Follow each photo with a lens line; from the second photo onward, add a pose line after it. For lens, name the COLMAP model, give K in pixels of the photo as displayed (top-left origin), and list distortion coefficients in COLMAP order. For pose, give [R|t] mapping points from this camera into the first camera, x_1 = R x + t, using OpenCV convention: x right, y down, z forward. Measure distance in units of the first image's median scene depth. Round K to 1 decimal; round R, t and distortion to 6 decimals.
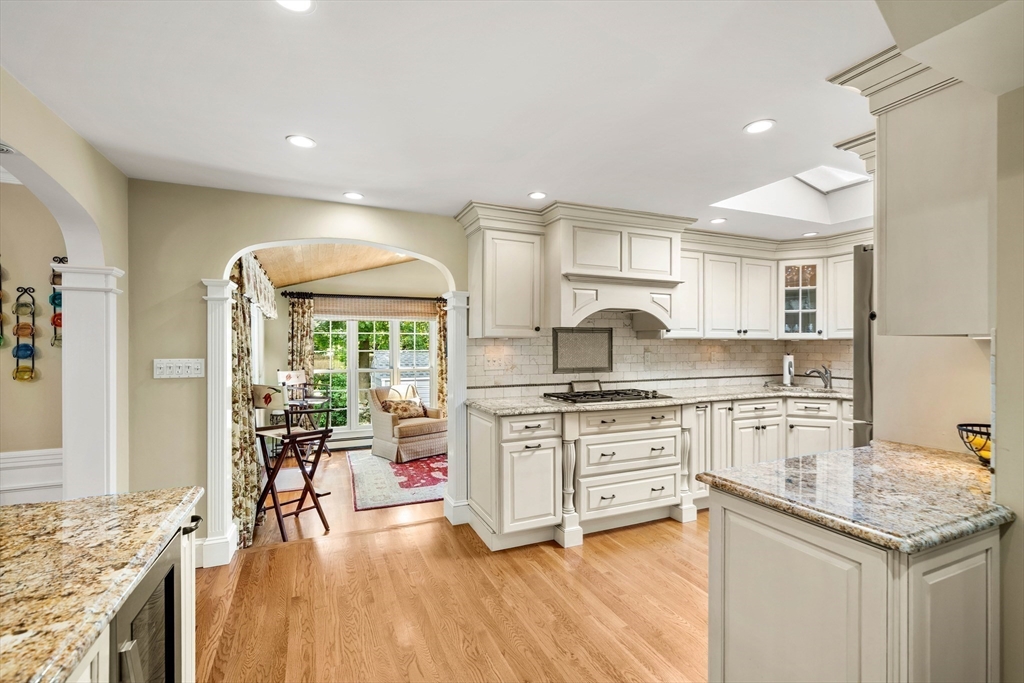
lens RADIAL K [[441.6, 0, 506.0], [0, 441.6, 346.3], [0, 0, 1]] dist [-0.001003, -0.000205]
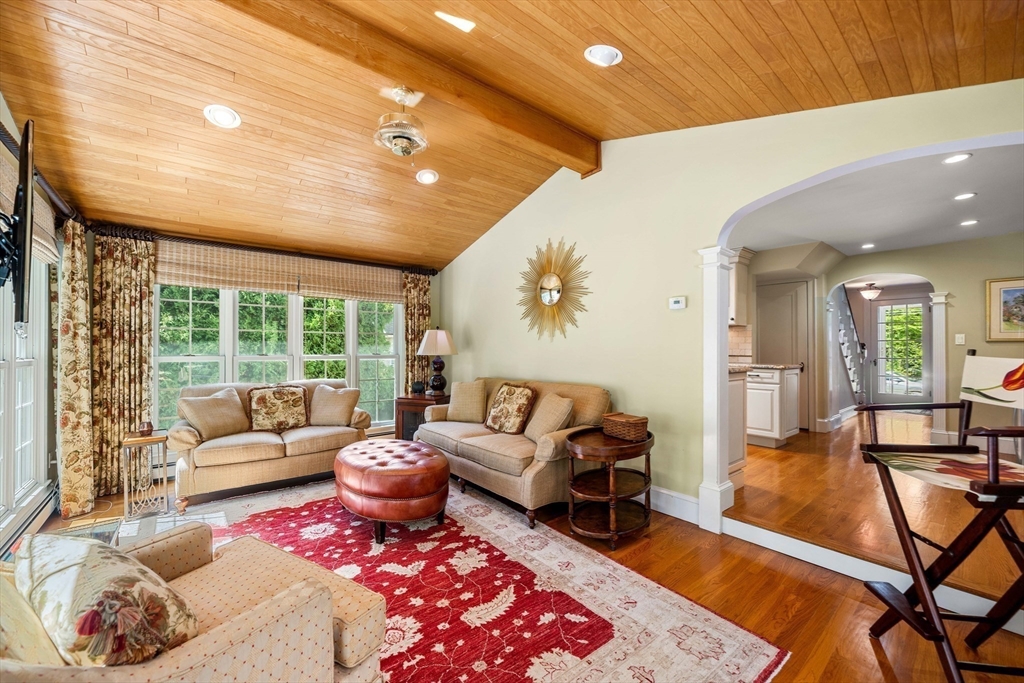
lens RADIAL K [[402.6, 0, 508.5], [0, 402.6, 344.2], [0, 0, 1]] dist [-0.000960, -0.000160]
pose [[-0.275452, 0.012554, 0.961233, -0.718363], [-0.000702, 0.999912, -0.013261, 0.071707], [-0.961315, -0.004327, -0.275419, 1.507116]]
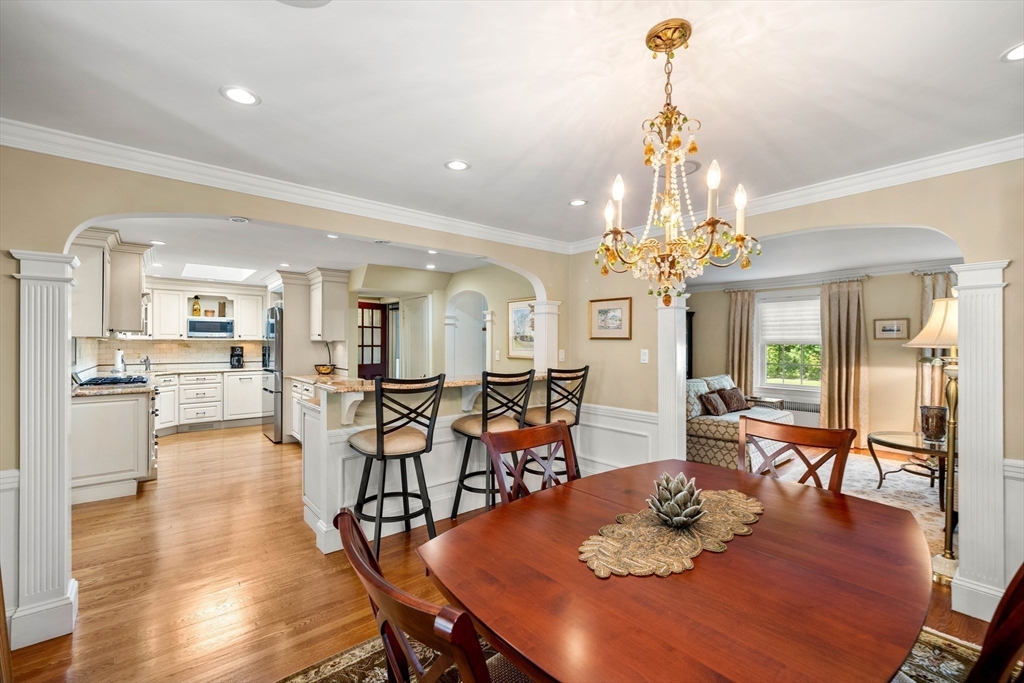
lens RADIAL K [[433.6, 0, 506.5], [0, 433.6, 339.6], [0, 0, 1]] dist [-0.000941, -0.000102]
pose [[-0.272461, 0.011315, 0.962100, -1.279929], [0.002560, 0.999936, -0.011035, 0.004873], [-0.962164, -0.000543, -0.272472, 0.210238]]
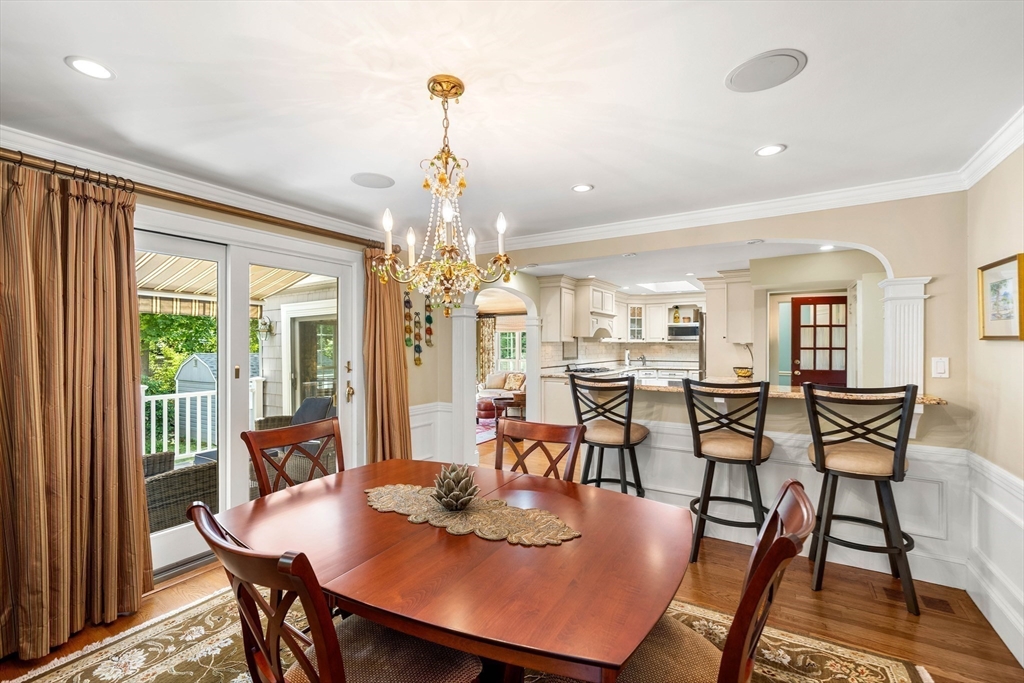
lens RADIAL K [[441.6, 0, 506.0], [0, 441.6, 346.3], [0, 0, 1]] dist [-0.001003, -0.000205]
pose [[0.822767, -0.001226, 0.568378, -1.165550], [0.001153, 0.999999, 0.000487, 0.000750], [-0.568378, 0.000255, 0.822768, -0.417916]]
